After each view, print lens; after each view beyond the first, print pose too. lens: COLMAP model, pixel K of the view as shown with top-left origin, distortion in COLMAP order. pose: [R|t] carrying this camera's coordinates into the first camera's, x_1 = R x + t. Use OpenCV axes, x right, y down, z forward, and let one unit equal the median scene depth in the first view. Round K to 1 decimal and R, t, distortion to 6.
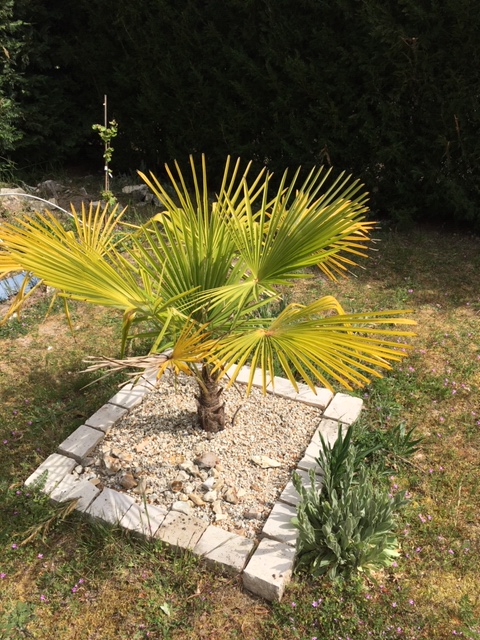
lens RADIAL K [[530.2, 0, 240.6], [0, 530.2, 320.6], [0, 0, 1]] dist [0.003892, -0.008200]
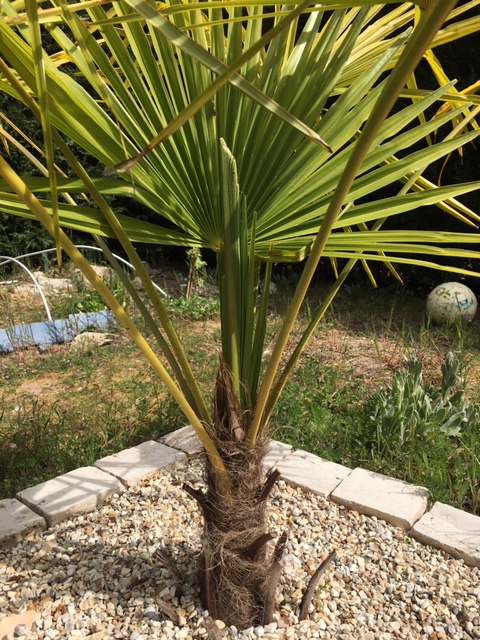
lens RADIAL K [[530.2, 0, 239.9], [0, 530.2, 318.2], [0, 0, 1]] dist [0.003892, -0.008200]
pose [[0.966643, 0.070518, -0.246227, 0.014380], [-0.146923, 0.940121, -0.307550, 0.133116], [0.209796, 0.333467, 0.919122, 0.640462]]
